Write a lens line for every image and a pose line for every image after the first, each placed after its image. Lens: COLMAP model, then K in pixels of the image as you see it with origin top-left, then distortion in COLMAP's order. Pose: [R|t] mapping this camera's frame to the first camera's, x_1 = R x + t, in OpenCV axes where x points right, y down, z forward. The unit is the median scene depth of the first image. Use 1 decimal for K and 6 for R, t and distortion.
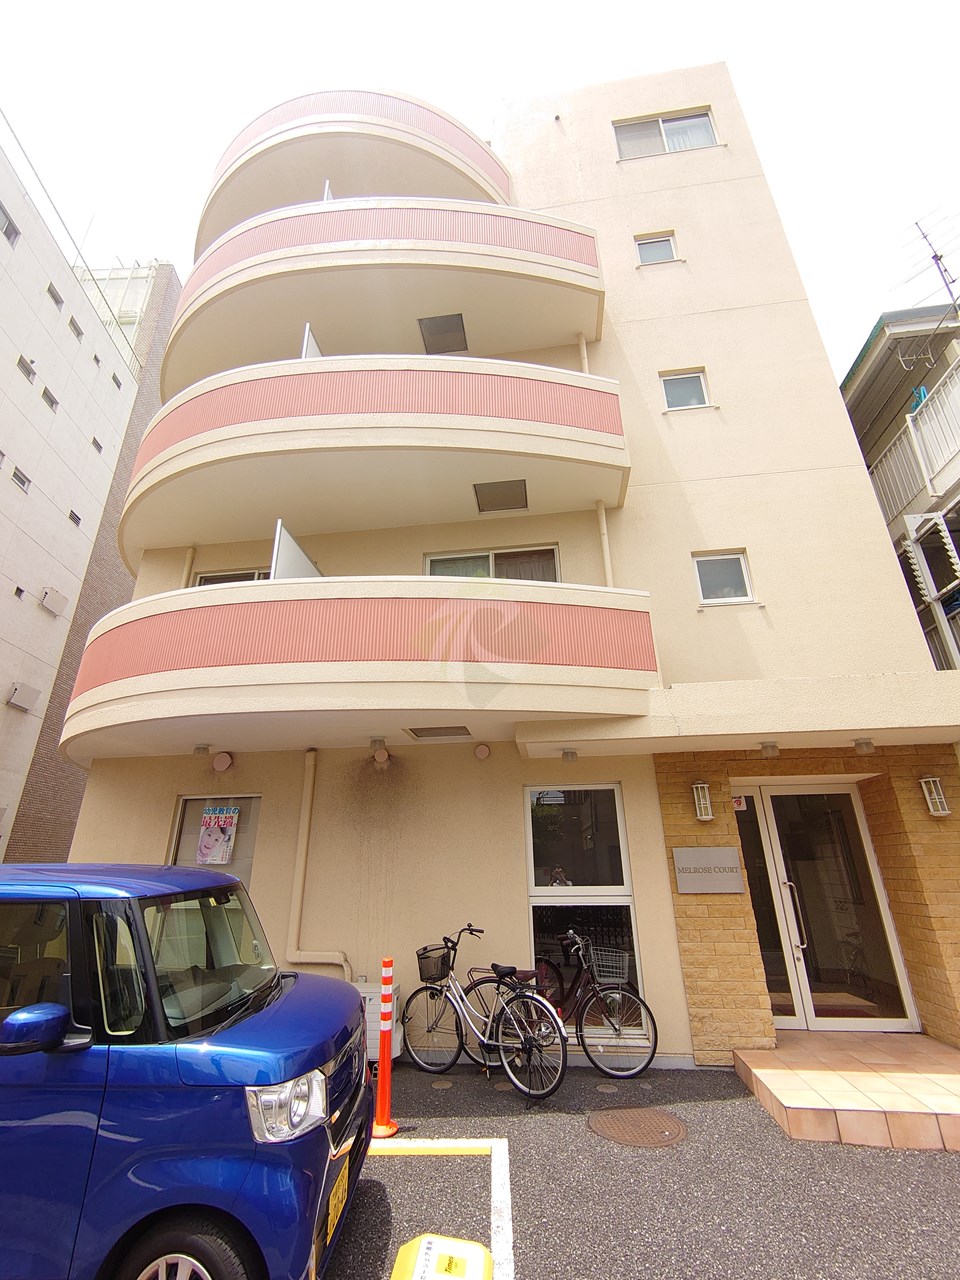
lens RADIAL K [[556.3, 0, 479.3], [0, 556.3, 640.8], [0, 0, 1]] dist [0.009479, -0.002504]
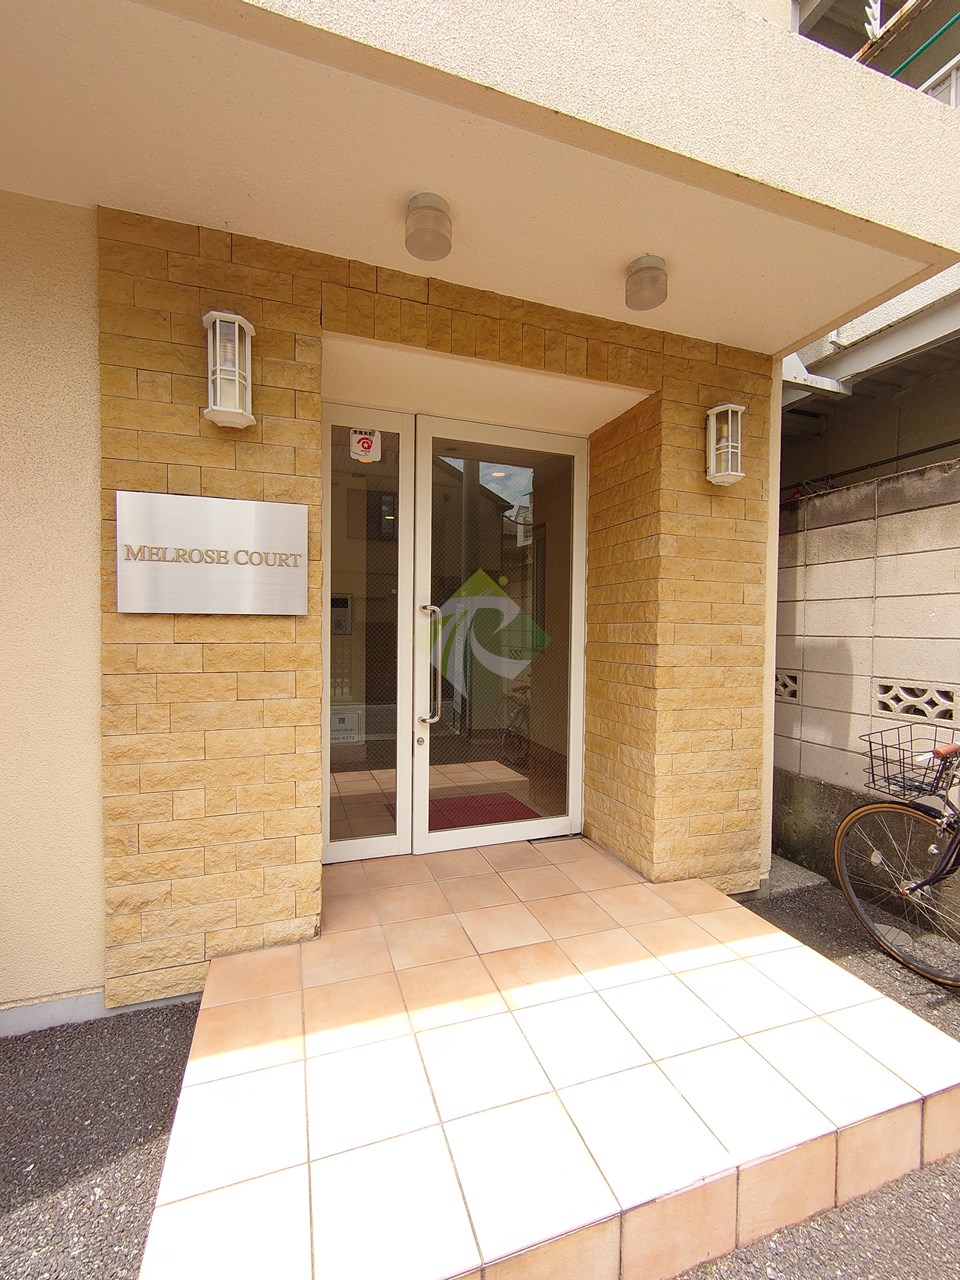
lens RADIAL K [[556.3, 0, 479.4], [0, 556.3, 639.5], [0, 0, 1]] dist [0.009479, -0.002504]
pose [[0.895806, 0.013630, 0.444236, 0.408978], [-0.187939, 0.917385, 0.350833, 0.305320], [-0.402754, -0.397767, 0.824361, 0.619213]]
